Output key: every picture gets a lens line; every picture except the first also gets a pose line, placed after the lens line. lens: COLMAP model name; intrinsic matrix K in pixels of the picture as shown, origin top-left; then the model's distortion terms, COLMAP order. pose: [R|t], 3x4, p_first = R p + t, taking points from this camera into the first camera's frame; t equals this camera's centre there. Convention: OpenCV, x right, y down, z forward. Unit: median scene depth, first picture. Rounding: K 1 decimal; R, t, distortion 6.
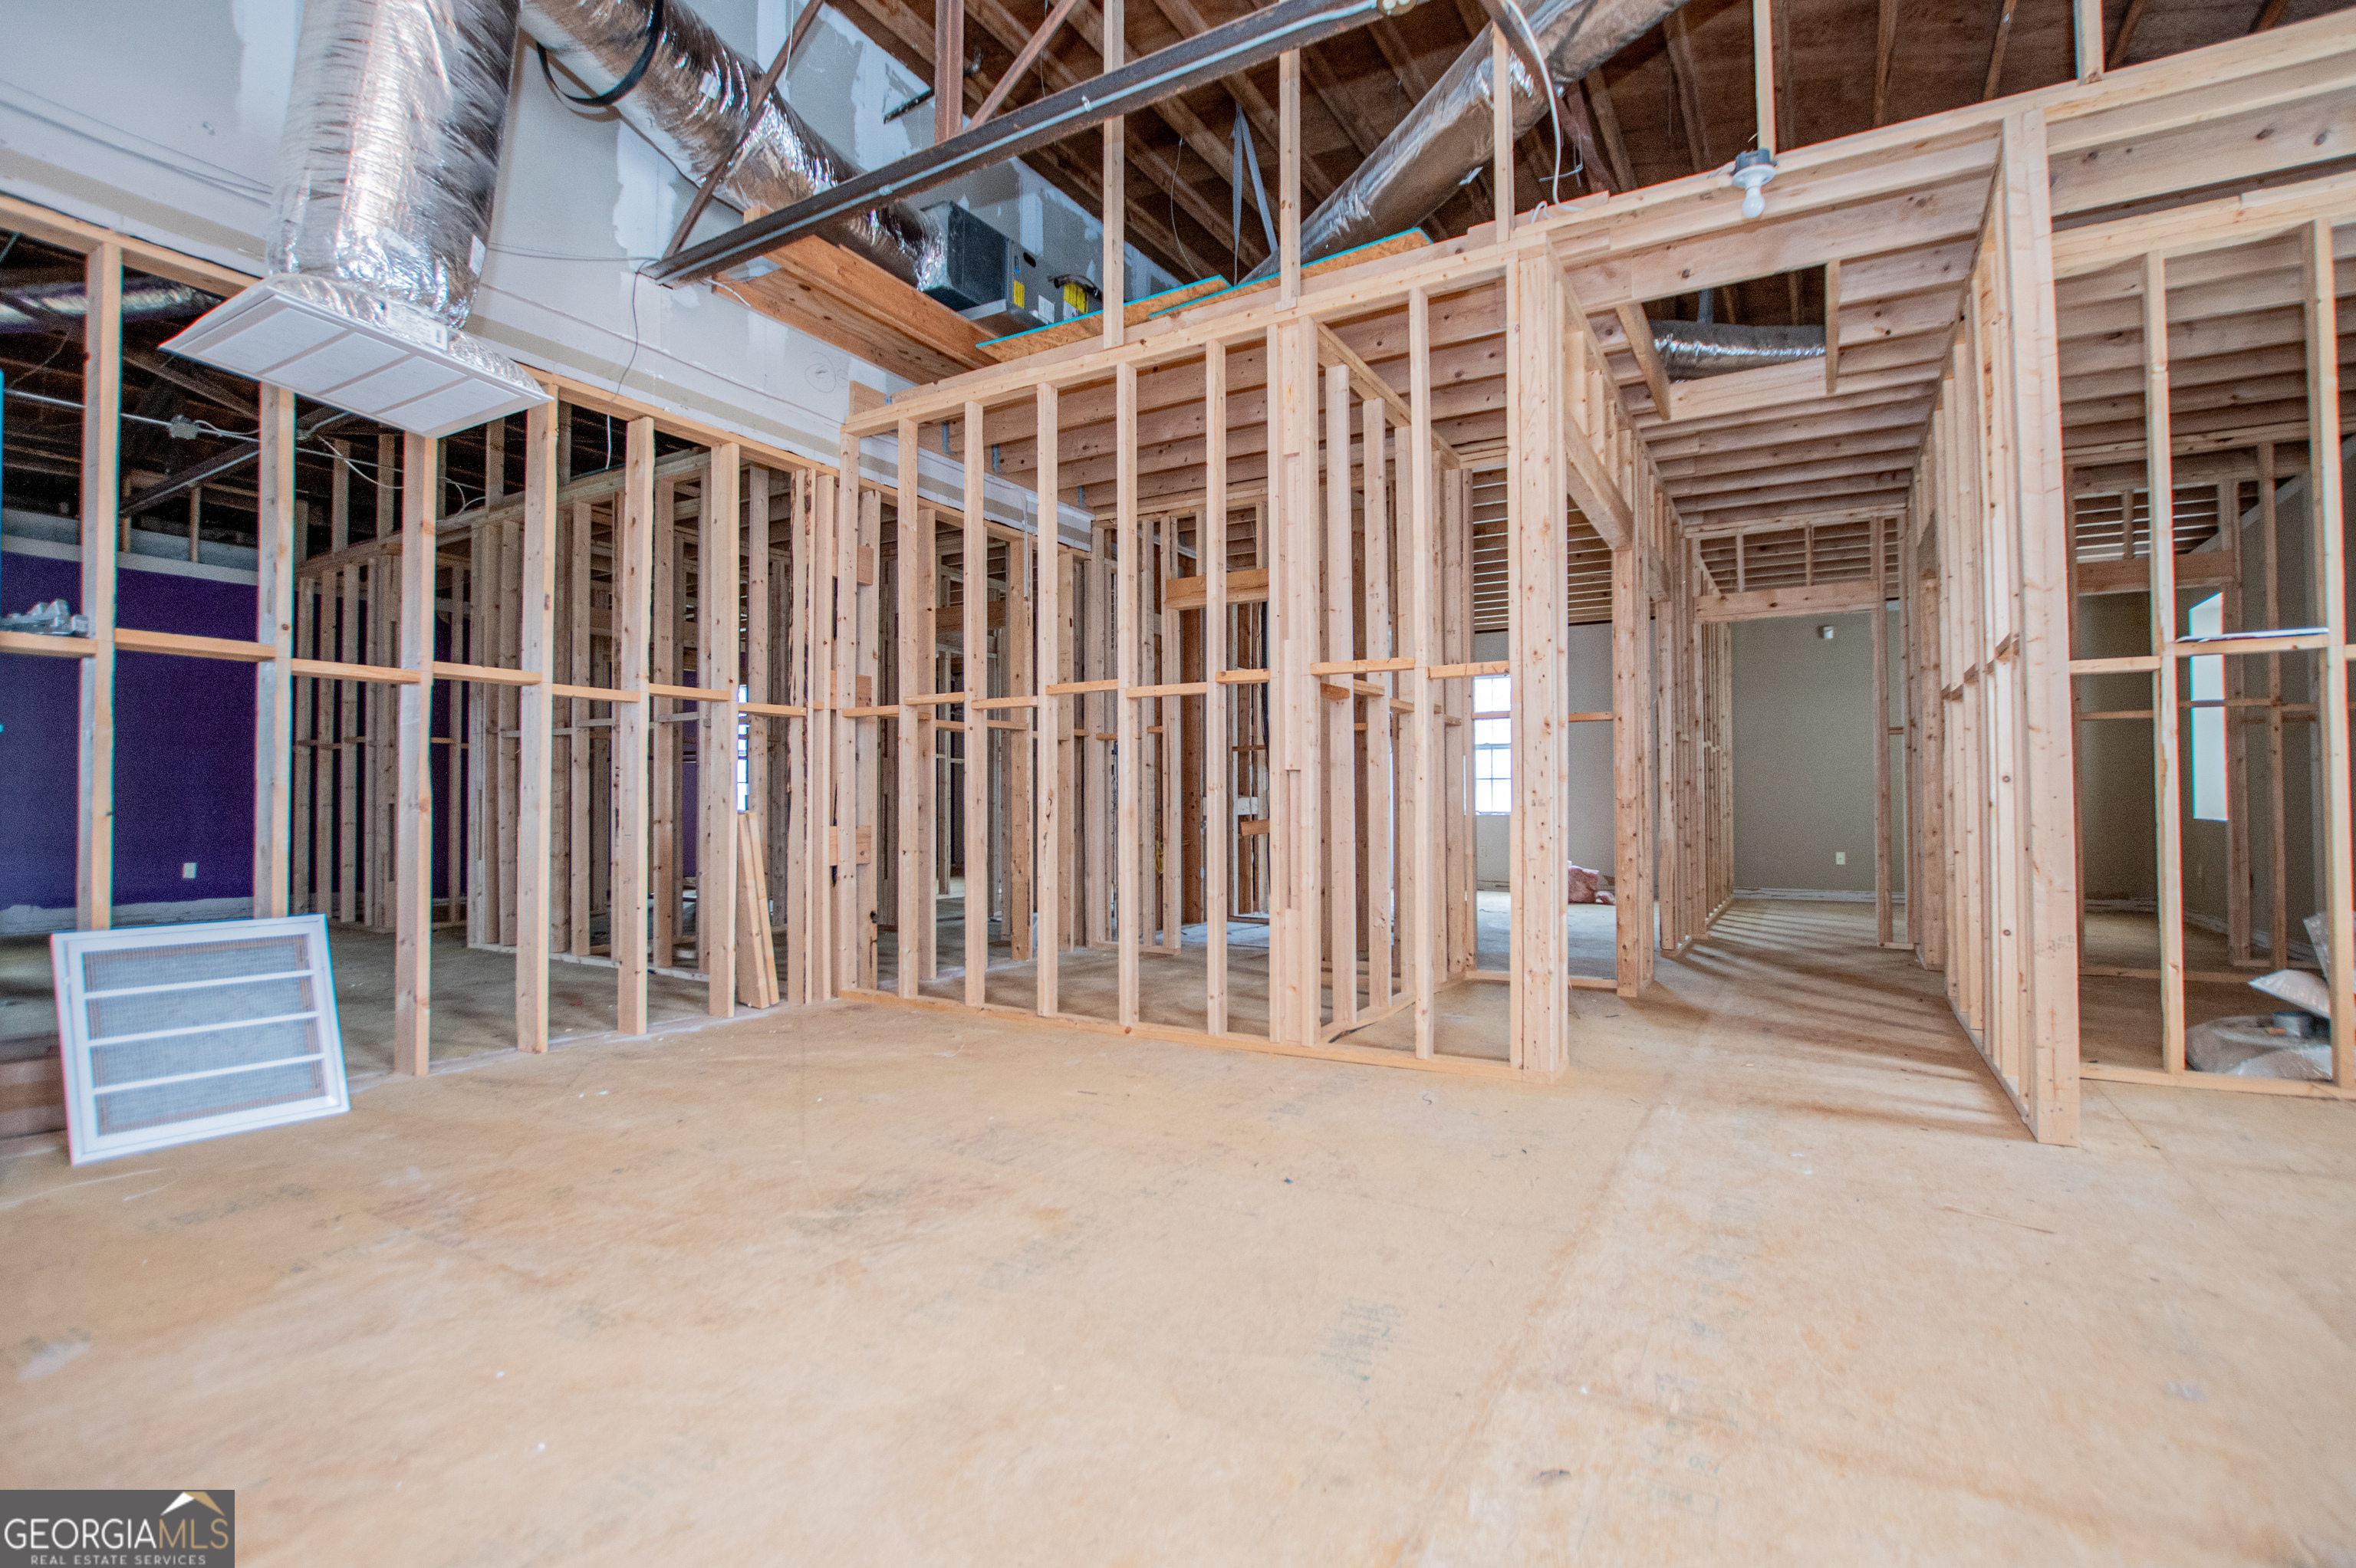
lens RADIAL K [[1084.8, 0, 1185.1], [0, 1084.8, 794.5], [0, 0, 1]] dist [-0.023008, -0.000584]
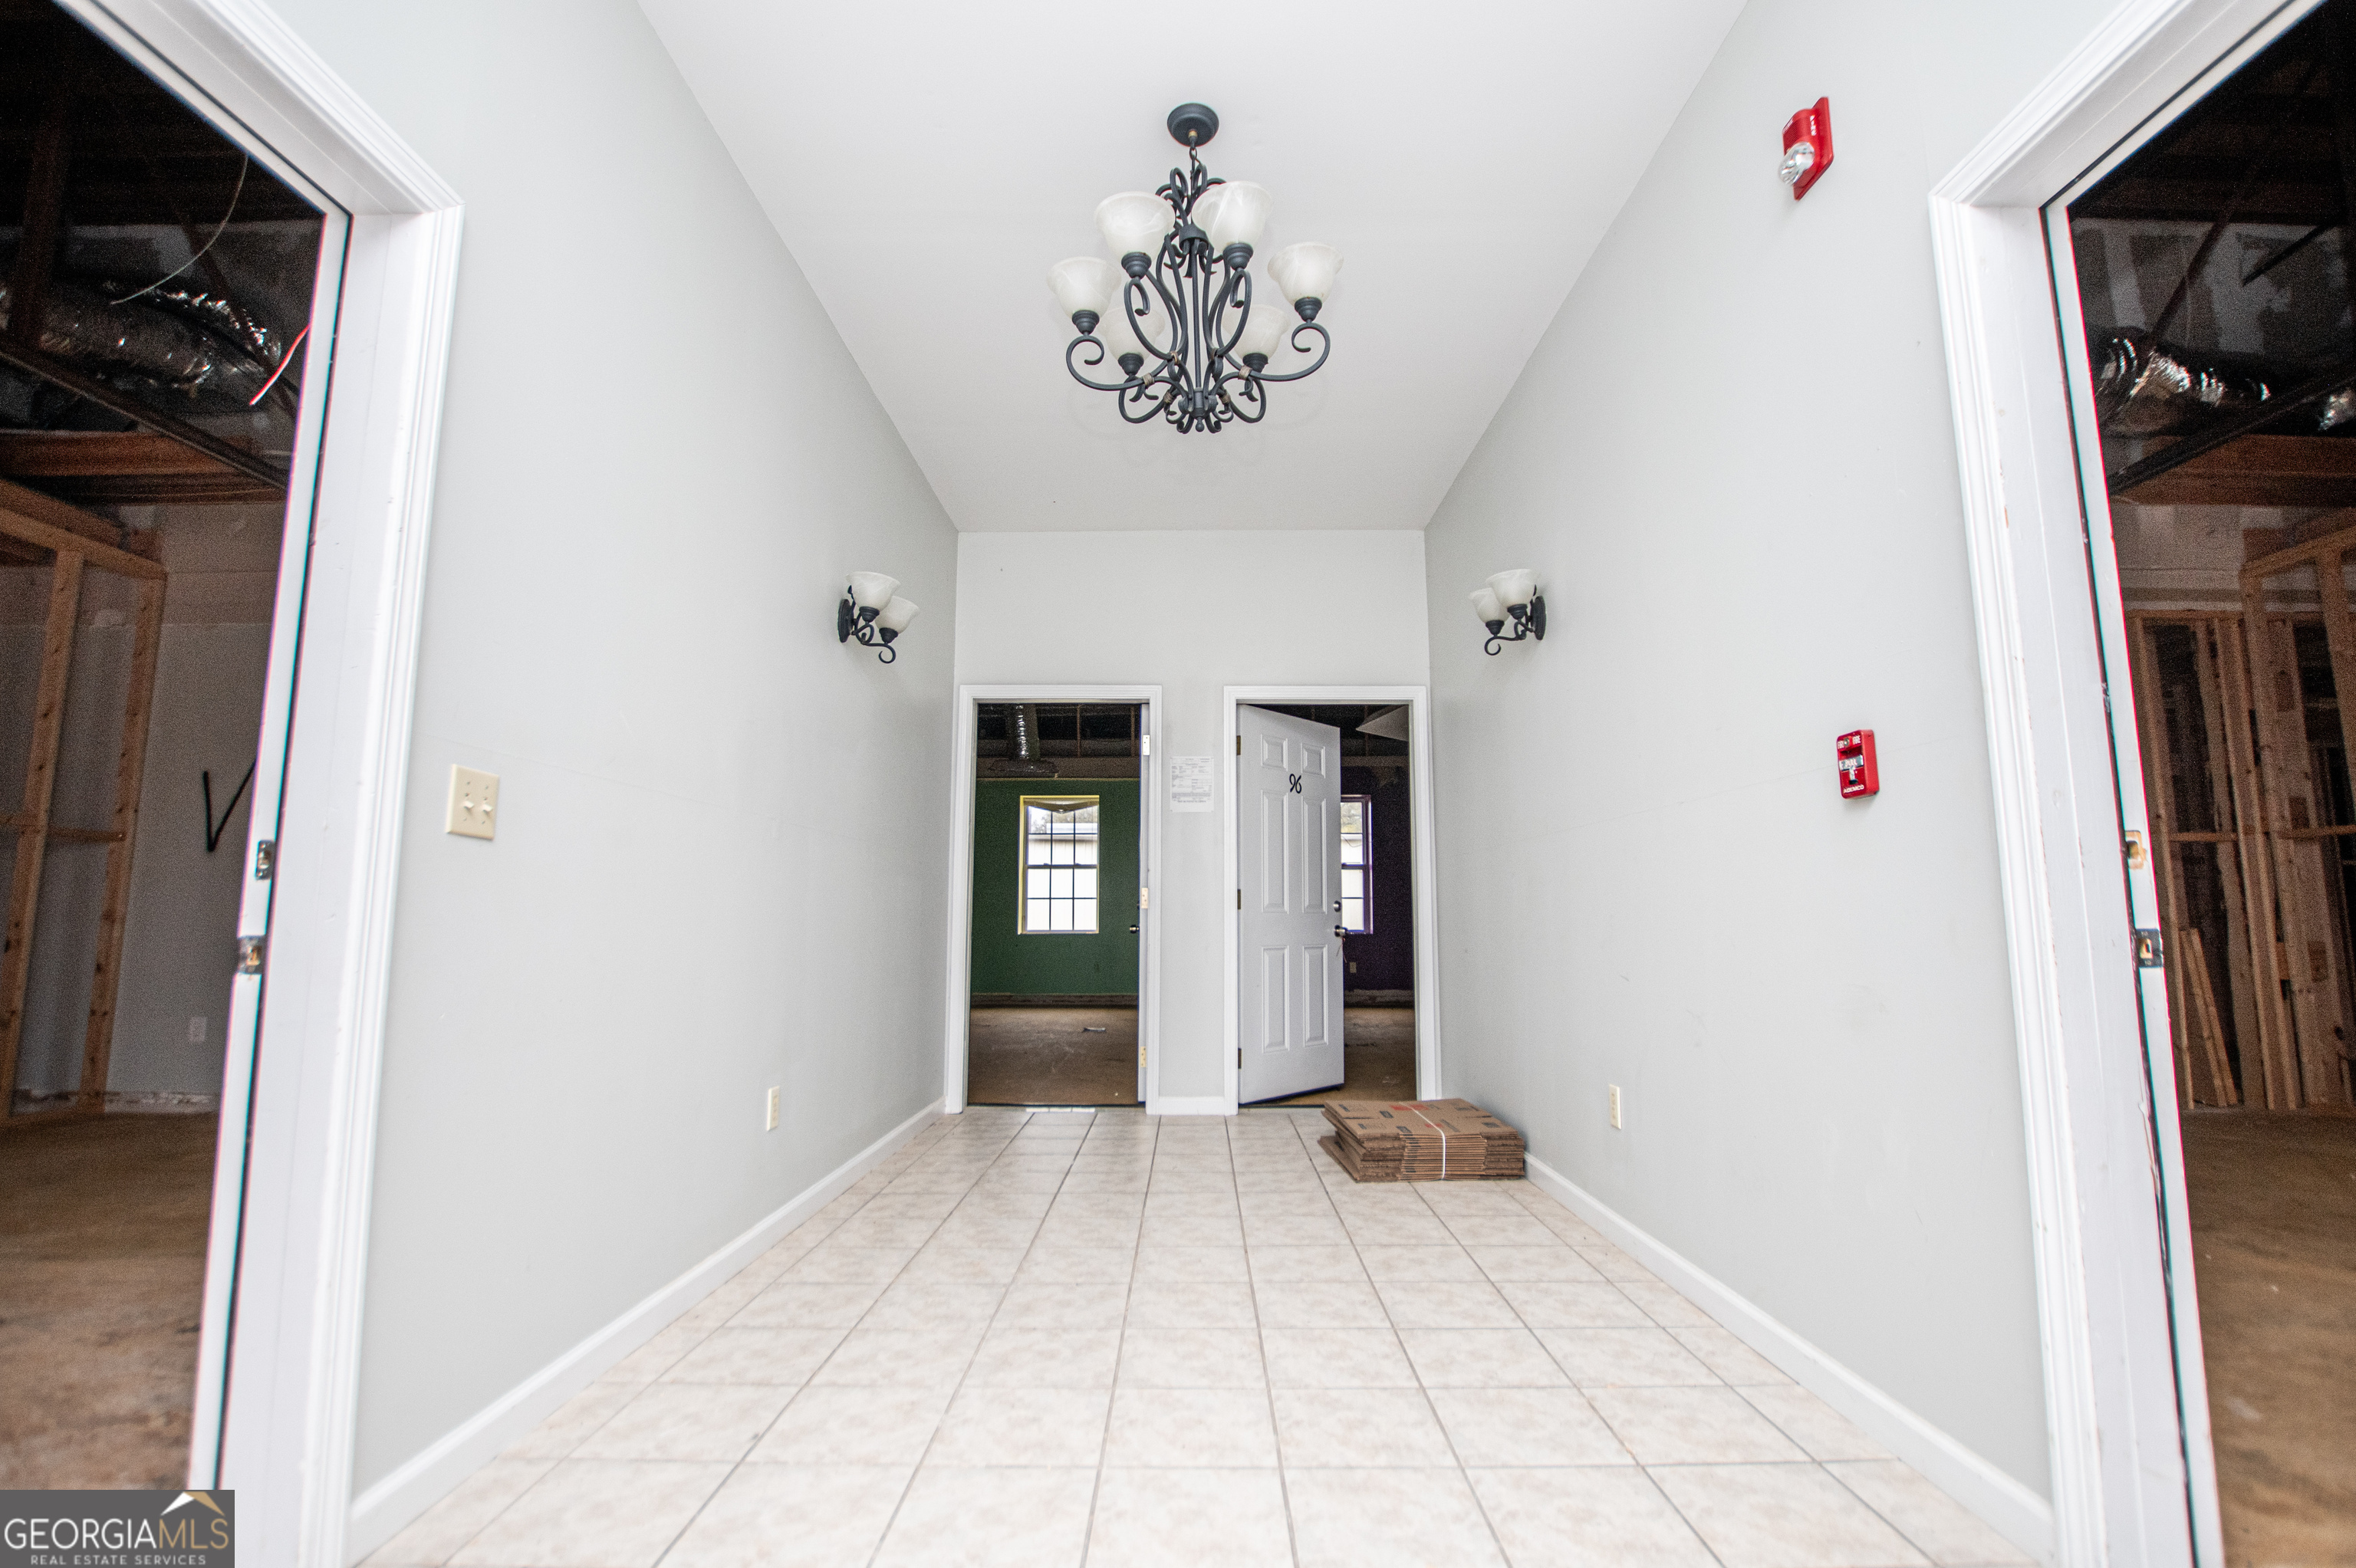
lens RADIAL K [[1084.8, 0, 1180.5], [0, 1084.8, 784.5], [0, 0, 1]] dist [-0.023008, -0.000584]
pose [[0.520974, -0.107470, -0.846780, 0.008563], [0.011524, 0.992837, -0.118917, -0.015994], [0.853495, 0.052195, 0.518481, -0.566211]]
